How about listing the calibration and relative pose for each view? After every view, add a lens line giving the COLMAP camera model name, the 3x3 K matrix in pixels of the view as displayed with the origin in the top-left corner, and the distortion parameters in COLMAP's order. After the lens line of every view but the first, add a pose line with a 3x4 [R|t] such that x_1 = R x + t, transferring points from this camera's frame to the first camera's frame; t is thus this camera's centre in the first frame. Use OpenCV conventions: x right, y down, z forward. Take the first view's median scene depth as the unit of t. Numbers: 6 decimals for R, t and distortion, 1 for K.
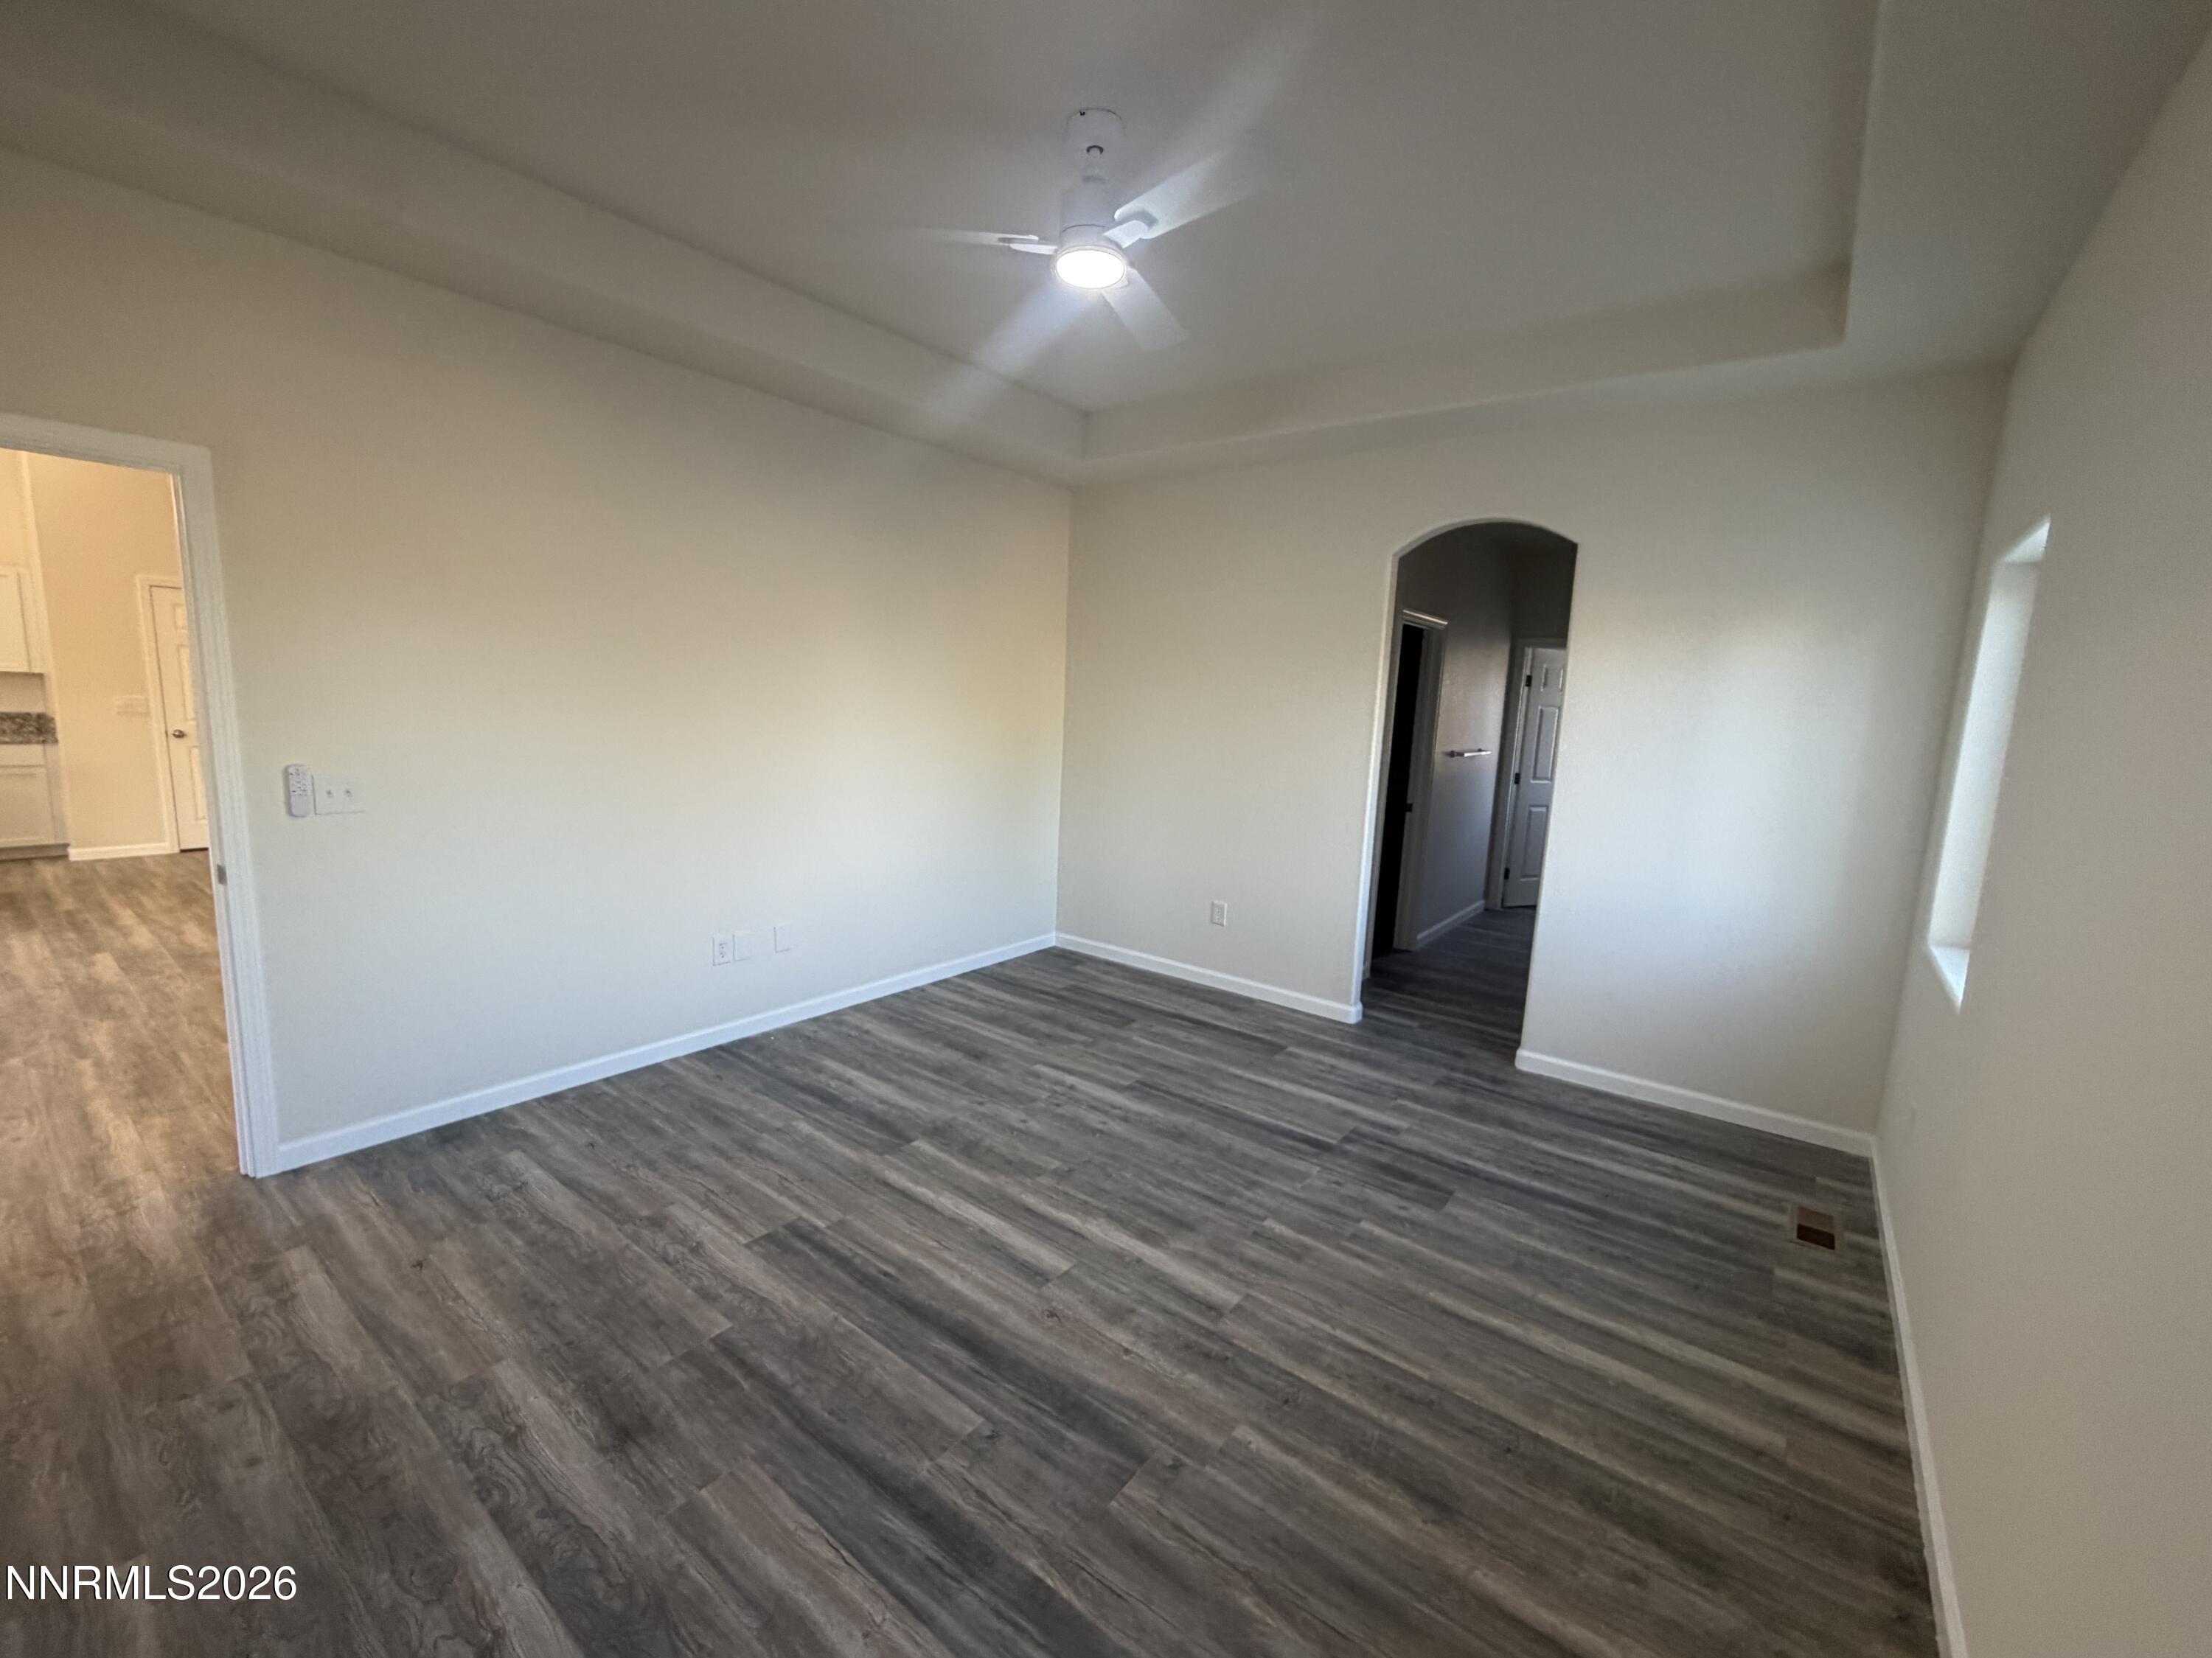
lens RADIAL K [[887.8, 0, 1103.9], [0, 887.8, 828.9], [0, 0, 1]] dist [0.001567, -0.000533]
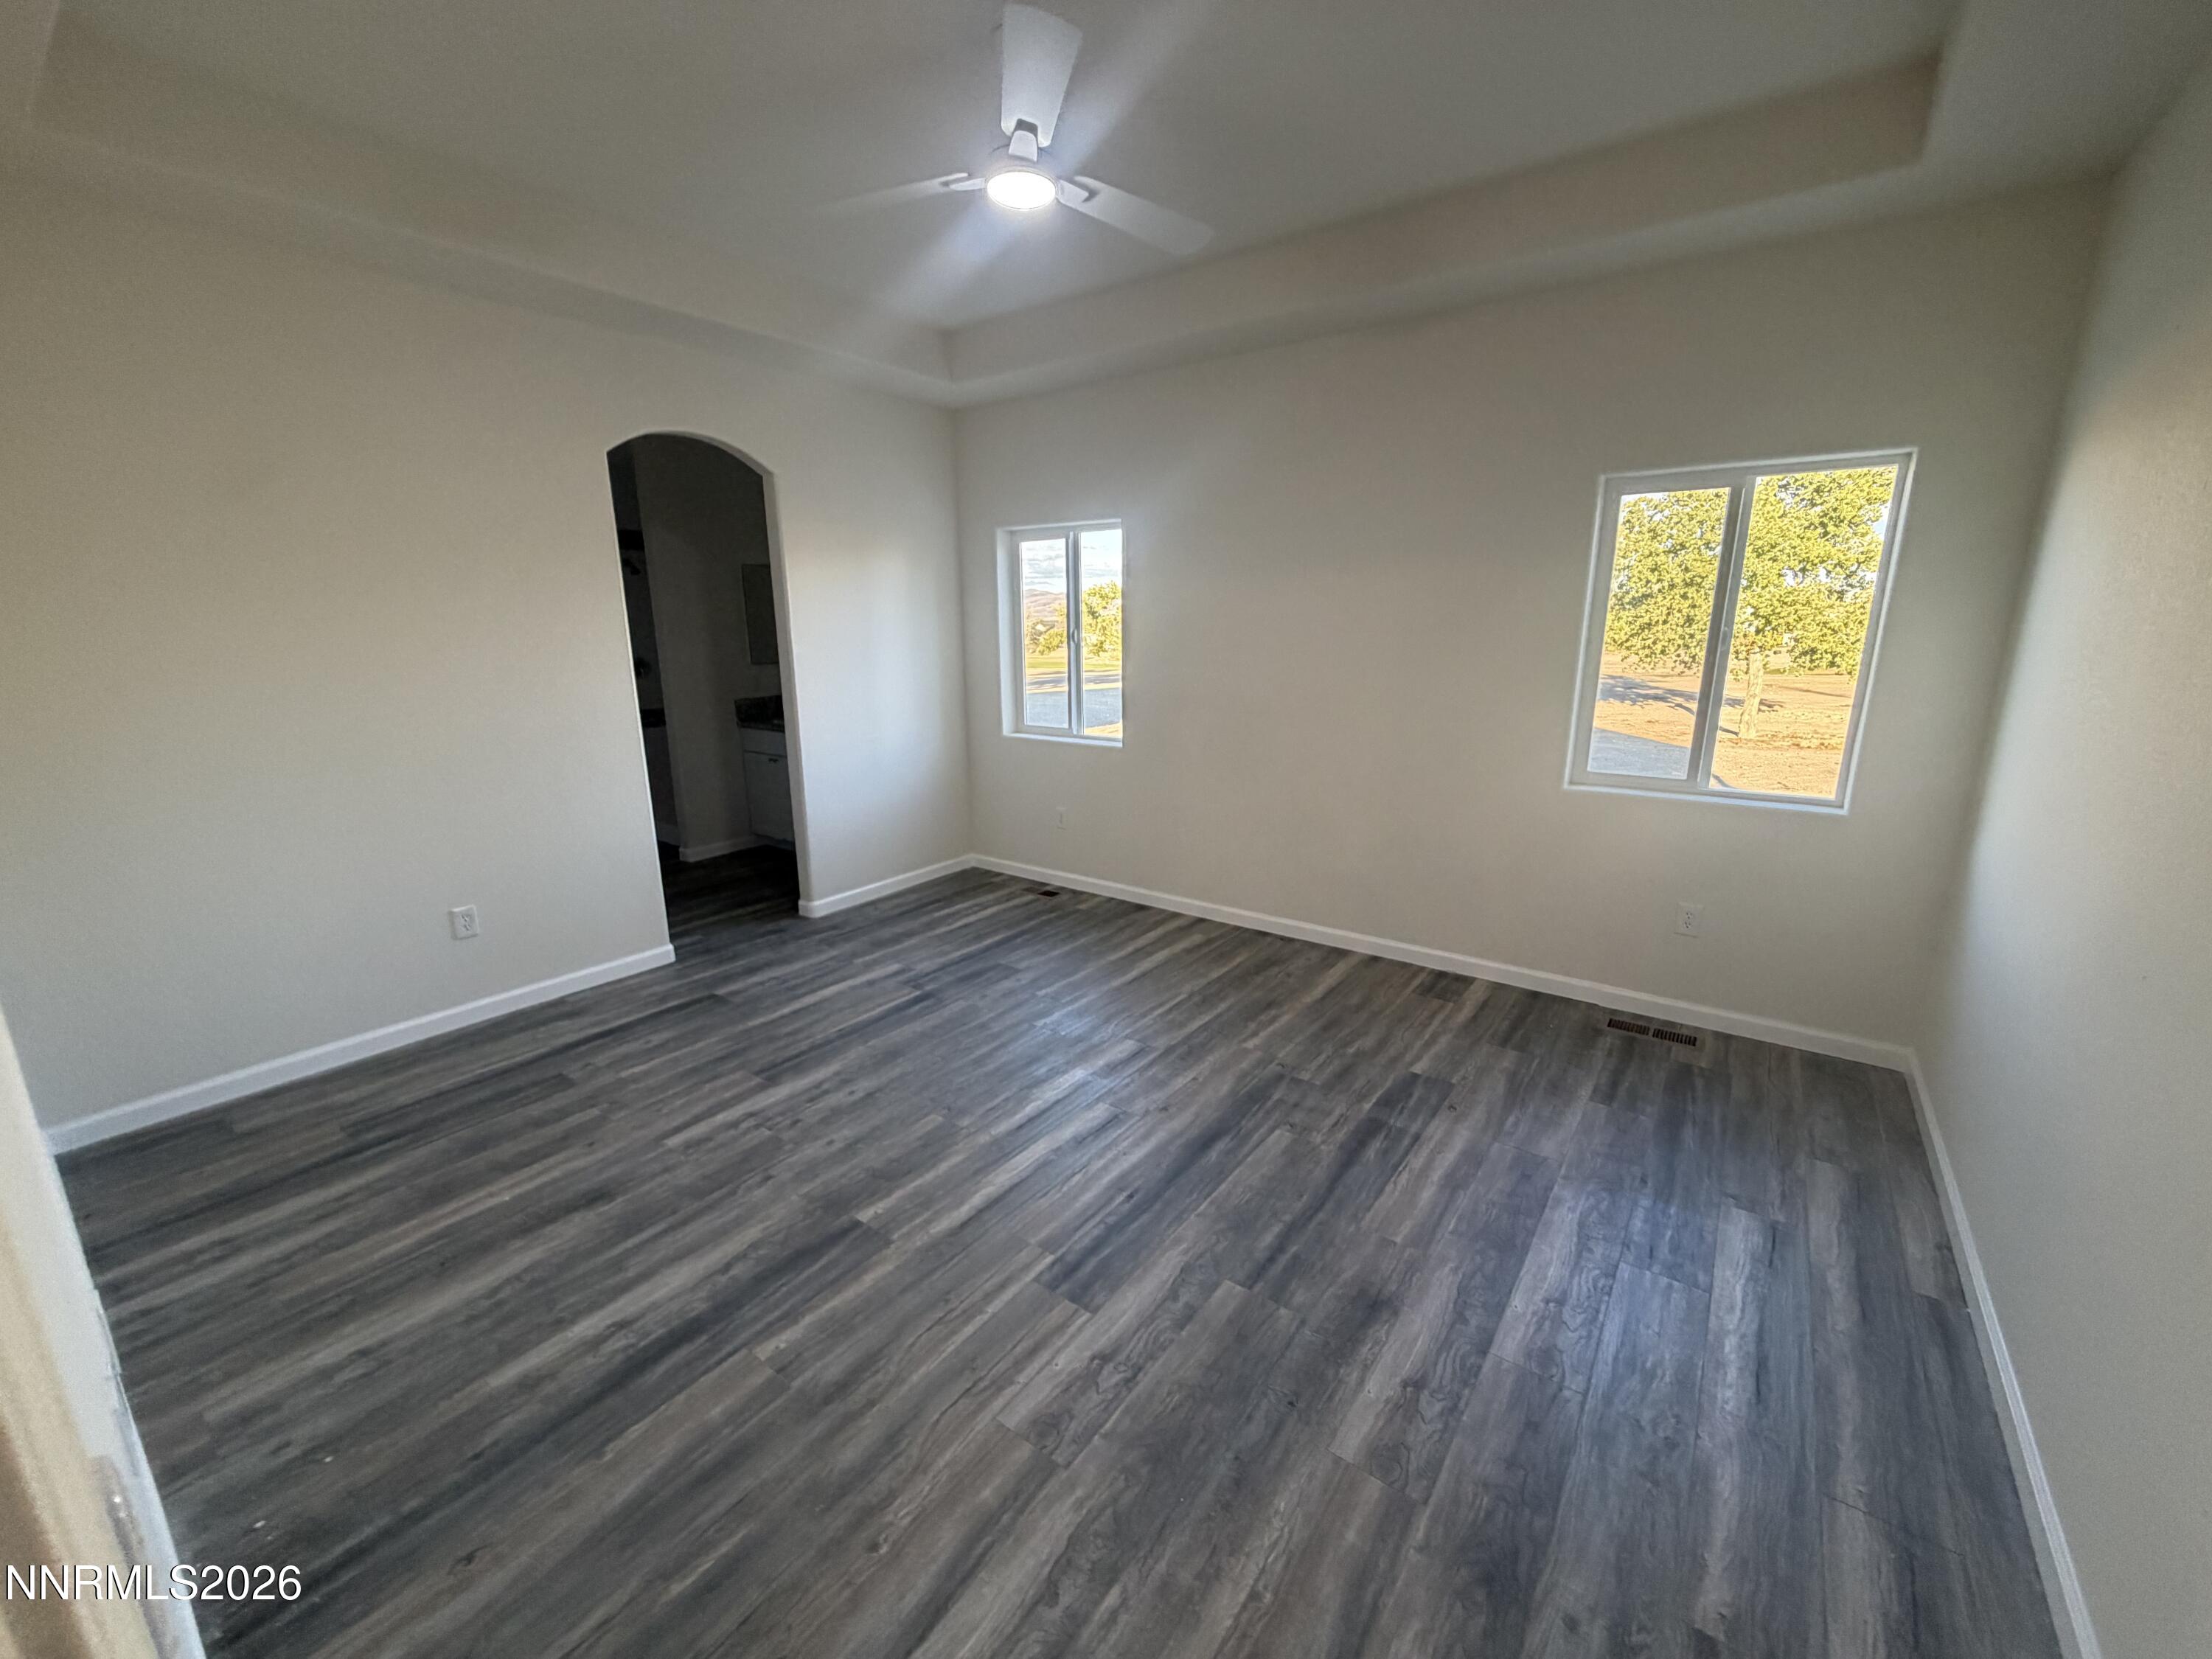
lens RADIAL K [[887.9, 0, 1103.9], [0, 887.9, 829.4], [0, 0, 1]] dist [0.001567, -0.000533]
pose [[-0.006519, -0.272272, 0.962198, -0.839277], [0.157101, 0.949991, 0.269882, -0.135475], [-0.987561, 0.152922, 0.036582, 0.701017]]
